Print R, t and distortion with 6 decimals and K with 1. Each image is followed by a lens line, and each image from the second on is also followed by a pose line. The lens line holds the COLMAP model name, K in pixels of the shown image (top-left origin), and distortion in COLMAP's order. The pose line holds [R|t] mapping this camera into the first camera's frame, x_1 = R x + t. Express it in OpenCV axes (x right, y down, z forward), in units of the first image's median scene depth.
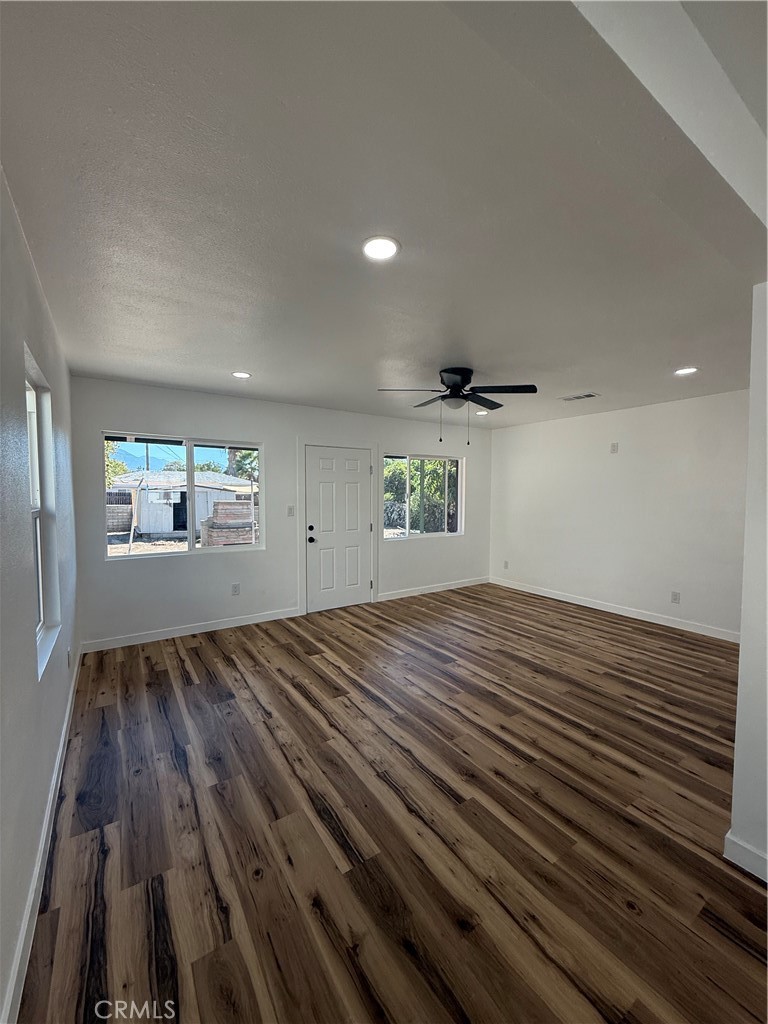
lens RADIAL K [[408.1, 0, 383.9], [0, 408.1, 512.1], [0, 0, 1]] dist [0.000972, -0.000191]
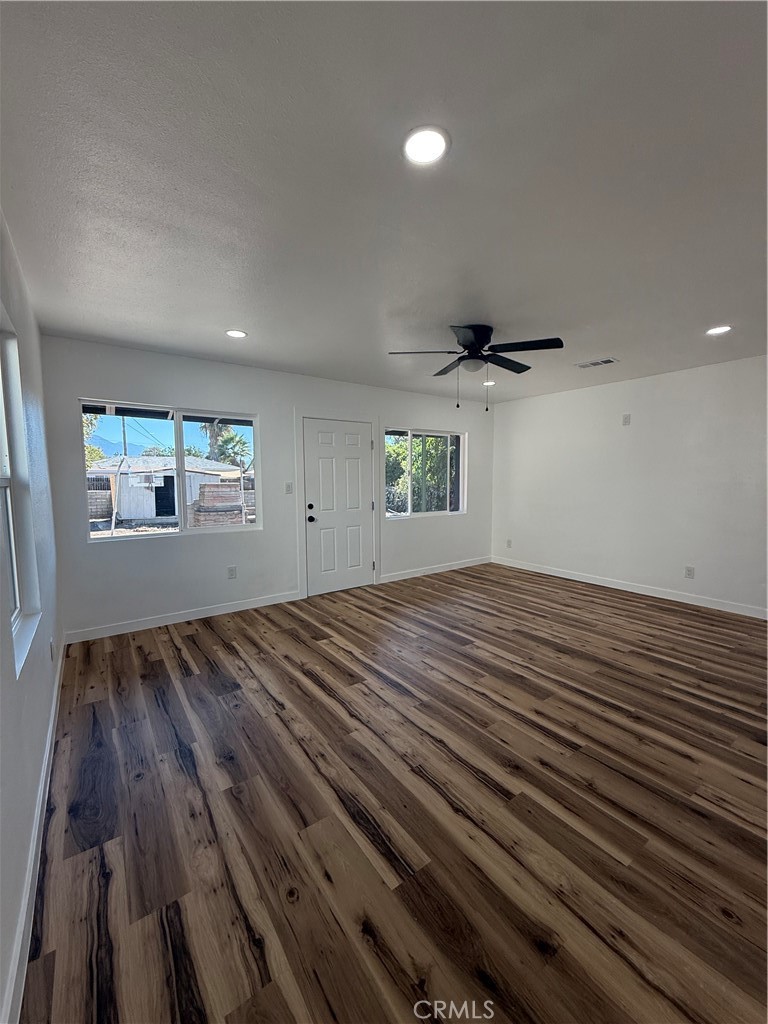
lens RADIAL K [[408.1, 0, 384.2], [0, 408.1, 511.9], [0, 0, 1]] dist [0.000972, -0.000191]
pose [[0.999216, -0.012495, 0.037575, -0.089085], [0.011121, 0.999270, 0.036552, 0.037577], [-0.038004, -0.036105, 0.998625, 0.109194]]
